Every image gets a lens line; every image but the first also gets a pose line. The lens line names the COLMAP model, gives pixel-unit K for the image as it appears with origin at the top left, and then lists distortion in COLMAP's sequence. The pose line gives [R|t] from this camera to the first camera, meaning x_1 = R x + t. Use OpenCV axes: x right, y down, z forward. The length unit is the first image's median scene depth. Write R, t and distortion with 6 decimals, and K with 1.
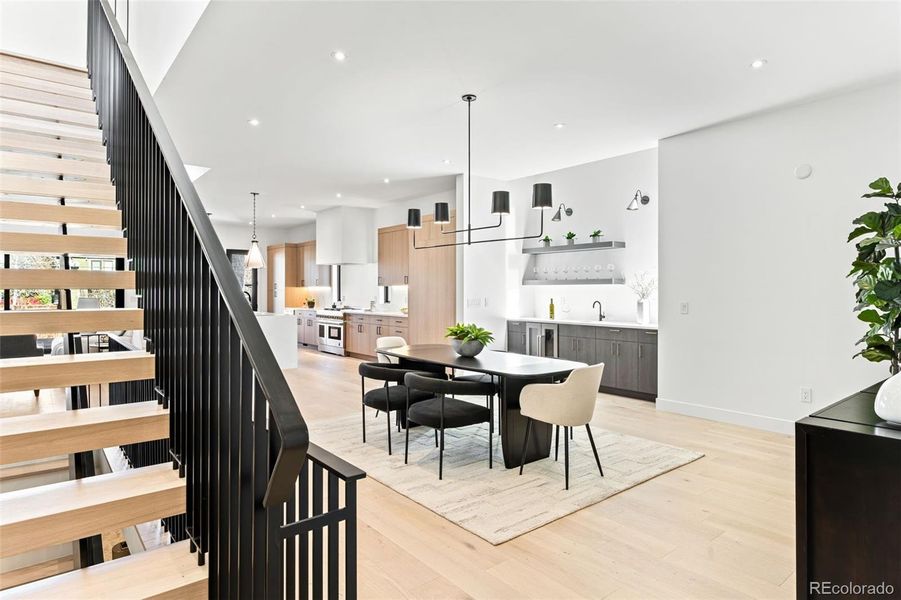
lens RADIAL K [[523.0, 0, 446.6], [0, 523.0, 290.8], [0, 0, 1]] dist [0.001676, -0.000059]
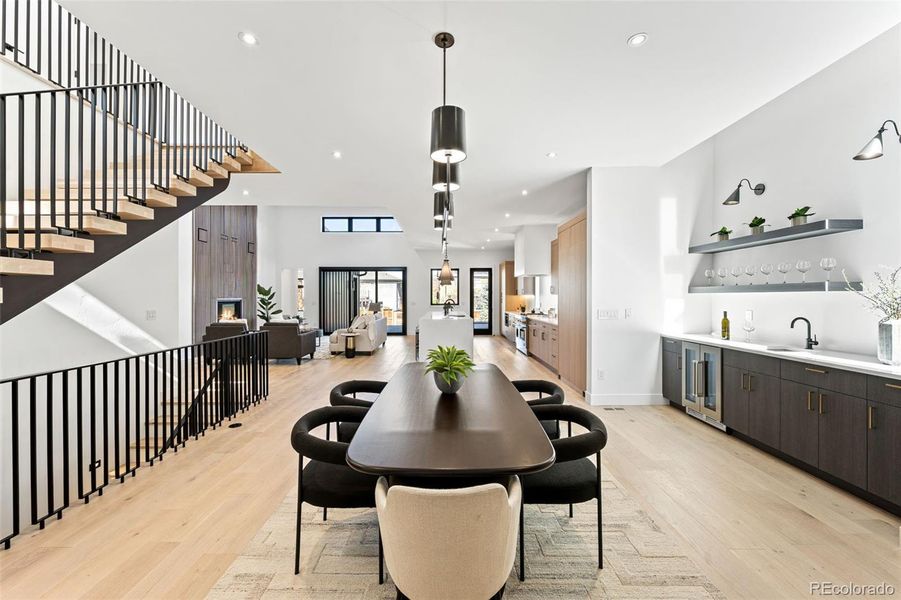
lens RADIAL K [[360.5, 0, 447.2], [0, 360.5, 296.3], [0, 0, 1]] dist [0.002290, -0.000199]
pose [[0.783239, -0.003731, -0.621709, 0.197408], [0.004104, 0.999991, -0.000831, -0.006862], [0.621707, -0.001901, 0.783248, 0.339925]]
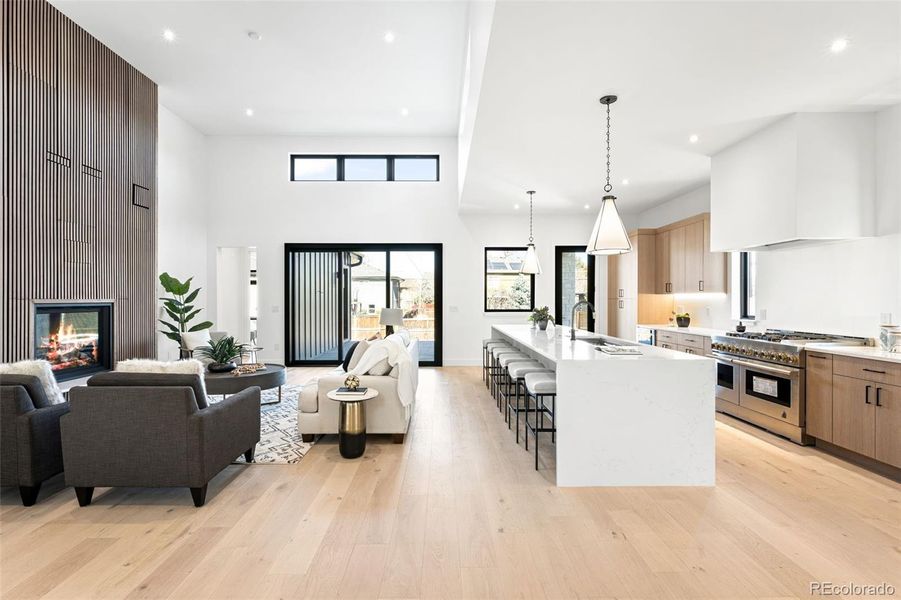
lens RADIAL K [[411.7, 0, 447.0], [0, 411.7, 299.8], [0, 0, 1]] dist [-0.004519, -0.000356]
pose [[0.789425, -0.001294, -0.613845, -0.274328], [0.003520, 0.999991, 0.002419, -0.003028], [0.613837, -0.004071, 0.789422, 0.664294]]
